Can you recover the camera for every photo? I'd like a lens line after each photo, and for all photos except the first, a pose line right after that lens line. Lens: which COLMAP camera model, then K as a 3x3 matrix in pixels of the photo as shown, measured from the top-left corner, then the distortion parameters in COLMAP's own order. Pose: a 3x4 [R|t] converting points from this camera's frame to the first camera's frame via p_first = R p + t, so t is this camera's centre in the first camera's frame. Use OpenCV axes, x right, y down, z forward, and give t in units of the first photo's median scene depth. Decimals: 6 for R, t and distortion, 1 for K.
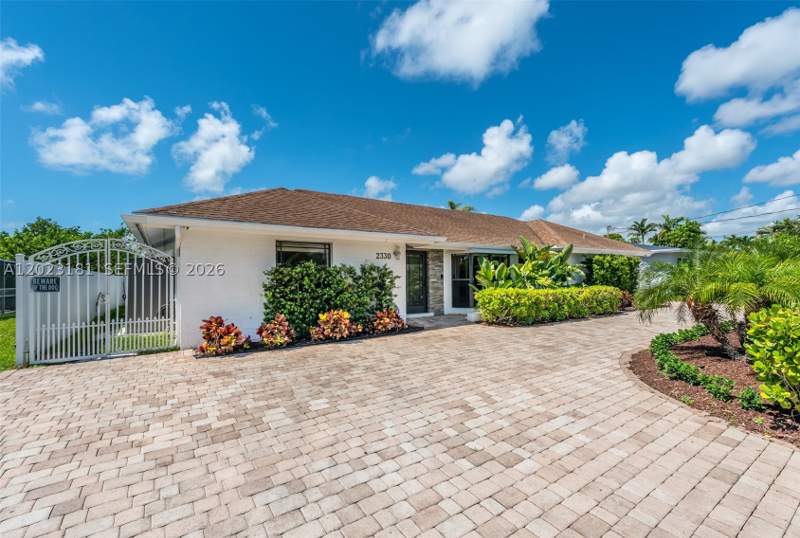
lens RADIAL K [[350.6, 0, 400.0], [0, 350.6, 269.0], [0, 0, 1]] dist [-0.000731, -0.000047]
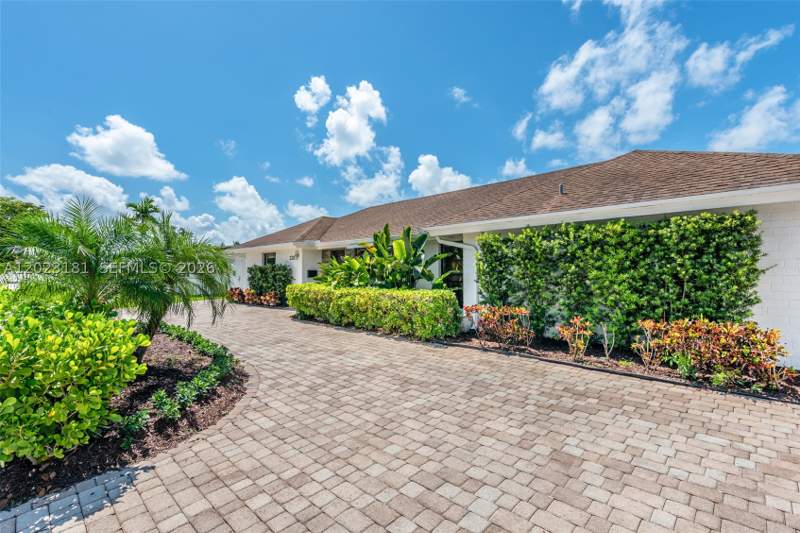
lens RADIAL K [[387.0, 0, 400.0], [0, 387.0, 266.5], [0, 0, 1]] dist [0.000091, -0.000102]
pose [[0.117826, -0.018897, -0.992854, 1.588929], [0.004912, 0.999818, -0.018447, 0.030951], [0.993022, -0.002704, 0.117897, 1.232859]]
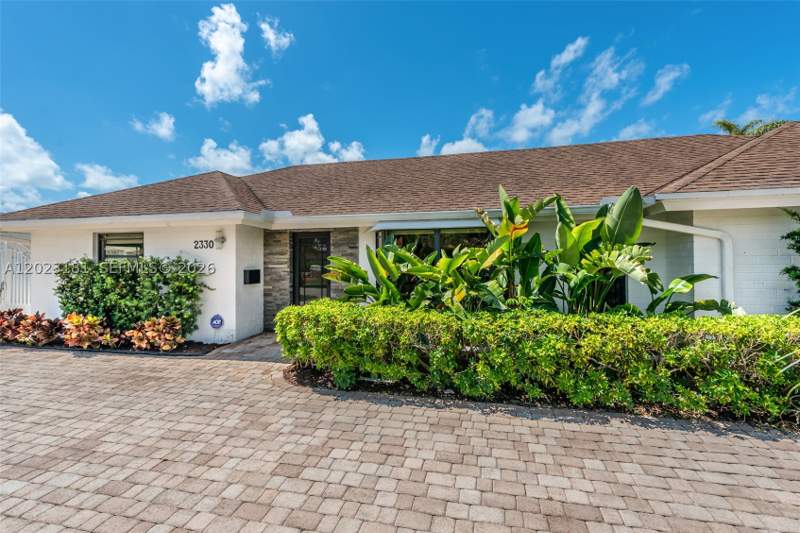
lens RADIAL K [[387.0, 0, 400.0], [0, 387.0, 266.5], [0, 0, 1]] dist [0.000091, -0.000102]
pose [[0.614004, -0.006228, -0.789278, 0.796106], [0.008710, 0.999961, -0.001115, 0.011459], [0.789255, -0.006190, 0.614035, 0.816976]]
